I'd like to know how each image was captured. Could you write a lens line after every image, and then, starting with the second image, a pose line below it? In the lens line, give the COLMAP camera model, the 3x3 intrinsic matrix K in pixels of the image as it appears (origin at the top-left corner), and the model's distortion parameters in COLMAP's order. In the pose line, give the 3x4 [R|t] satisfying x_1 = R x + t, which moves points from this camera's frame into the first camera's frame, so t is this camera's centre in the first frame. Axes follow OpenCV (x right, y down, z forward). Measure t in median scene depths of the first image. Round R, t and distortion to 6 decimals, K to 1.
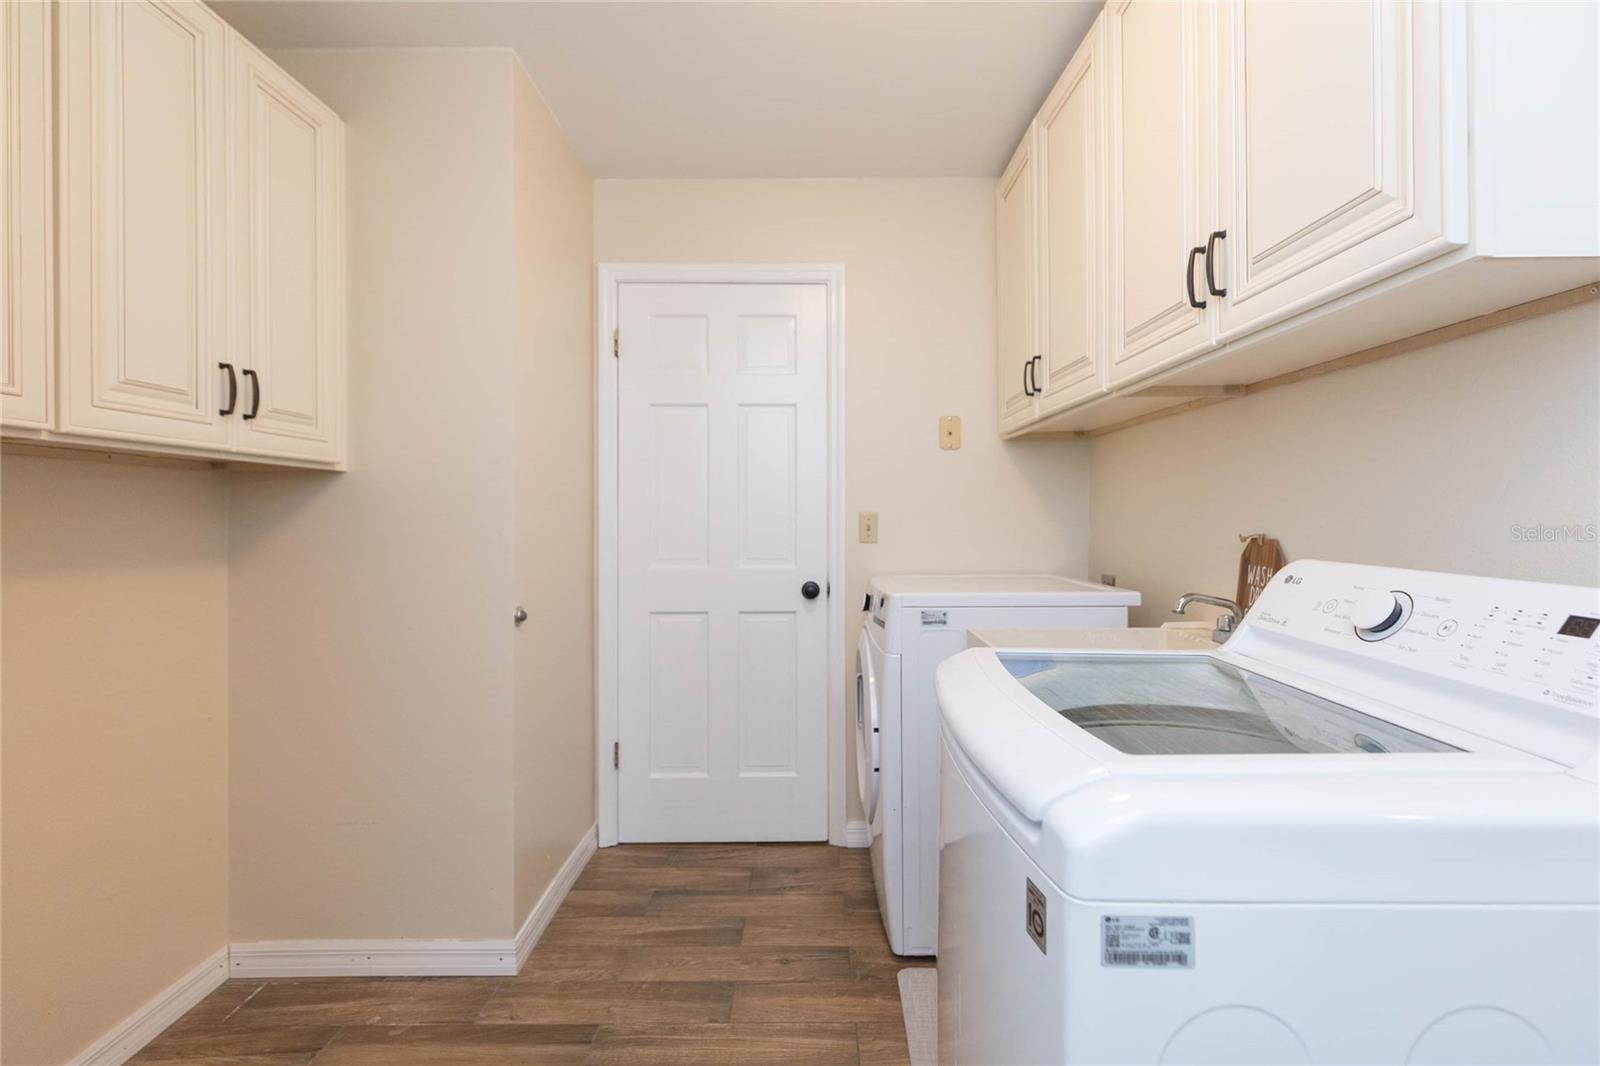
lens RADIAL K [[702.2, 0, 823.4], [0, 702.2, 535.6], [0, 0, 1]] dist [0.000800, 0.000094]
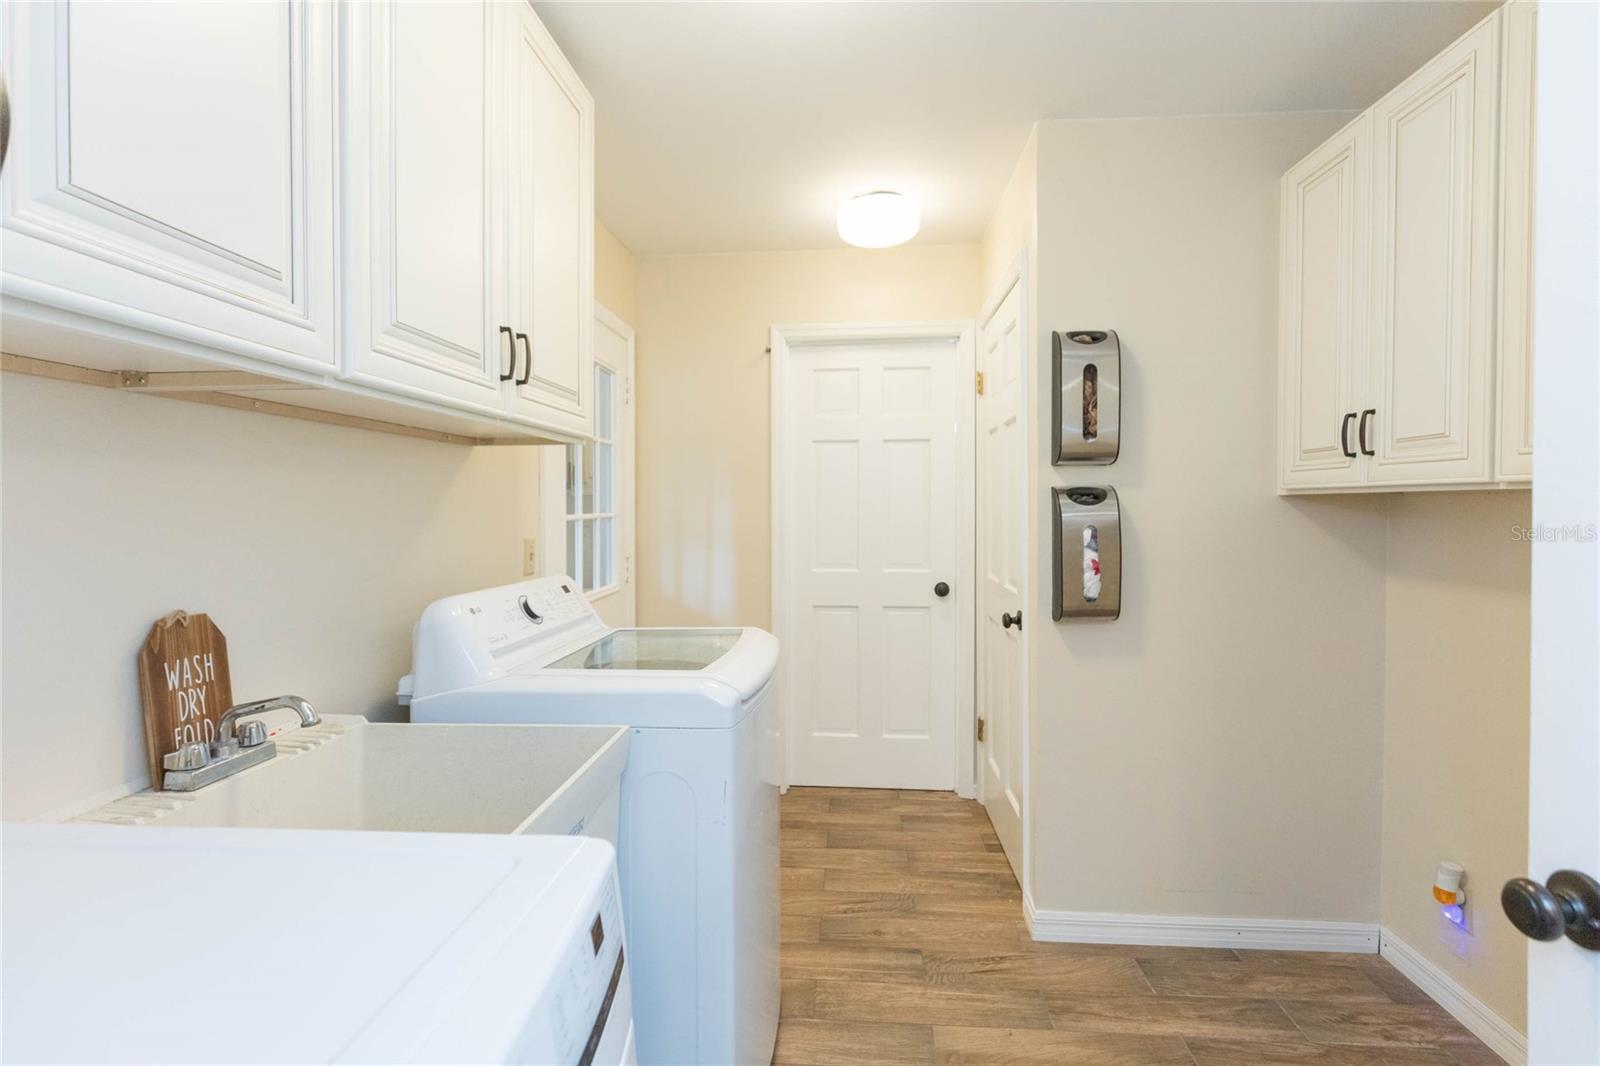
lens RADIAL K [[702.2, 0, 823.4], [0, 702.2, 535.6], [0, 0, 1]] dist [0.000800, 0.000094]
pose [[-0.998036, 0.013794, 0.061101, -0.034287], [0.016999, 0.998490, 0.052234, -0.100484], [-0.060288, 0.053170, -0.996764, 1.658088]]
